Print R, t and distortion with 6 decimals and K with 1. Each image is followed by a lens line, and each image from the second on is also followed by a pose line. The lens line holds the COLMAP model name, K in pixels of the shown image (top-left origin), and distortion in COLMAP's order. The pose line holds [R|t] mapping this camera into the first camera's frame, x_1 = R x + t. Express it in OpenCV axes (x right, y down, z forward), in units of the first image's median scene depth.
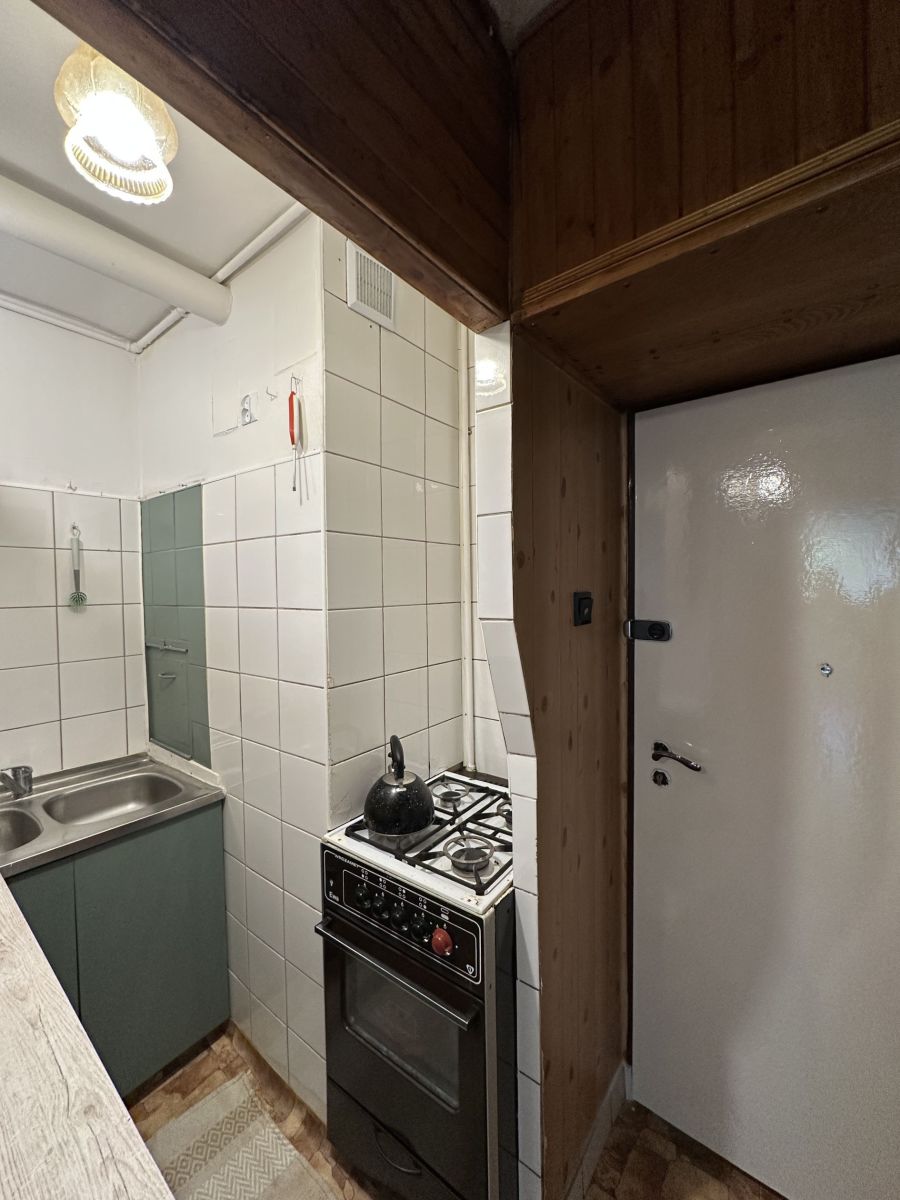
lens RADIAL K [[477.2, 0, 450.0], [0, 477.2, 600.0], [0, 0, 1]] dist [-0.002515, 0.000390]
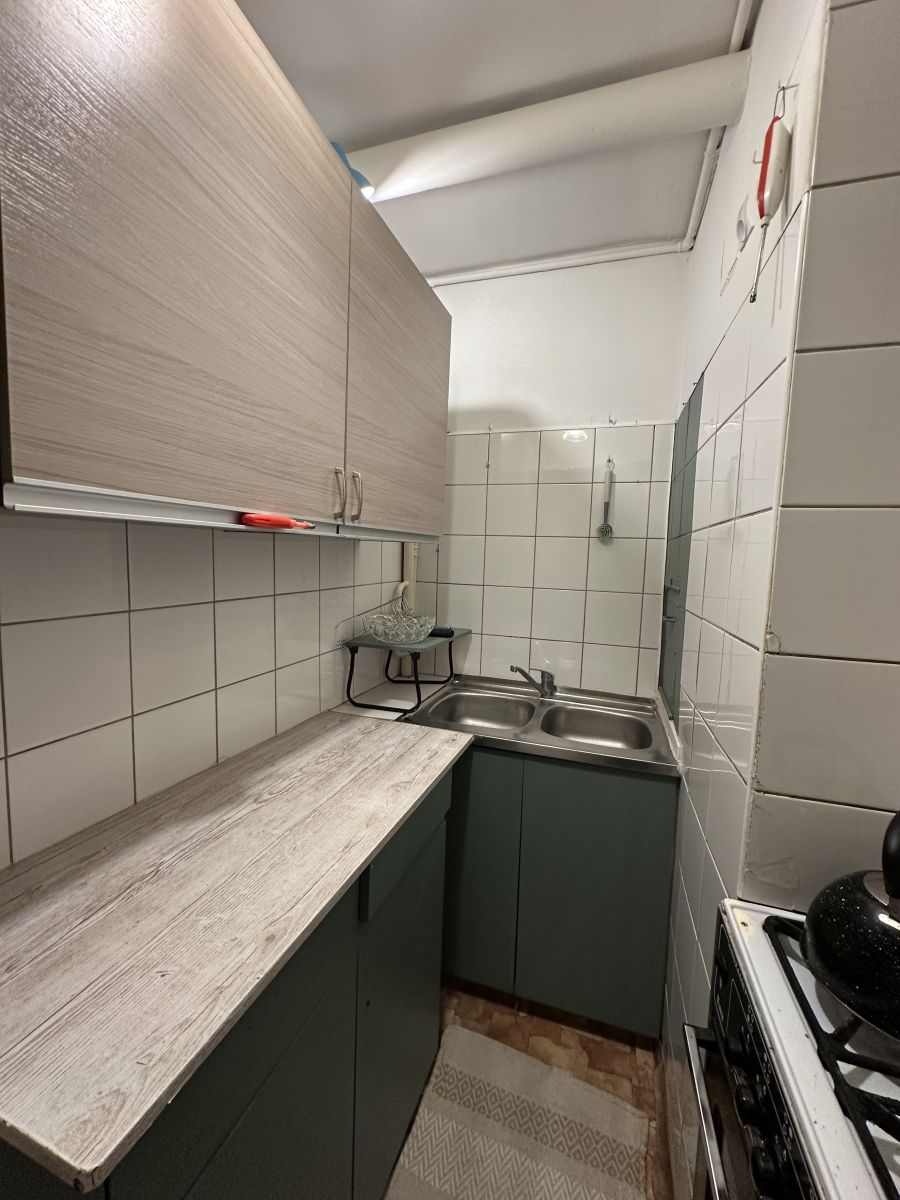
lens RADIAL K [[477.2, 0, 450.0], [0, 477.2, 600.0], [0, 0, 1]] dist [-0.002515, 0.000390]
pose [[0.326009, 0.108021, -0.939175, 0.104272], [-0.061149, 0.993780, 0.093075, 0.077765], [0.943387, 0.027087, 0.330586, 0.379189]]
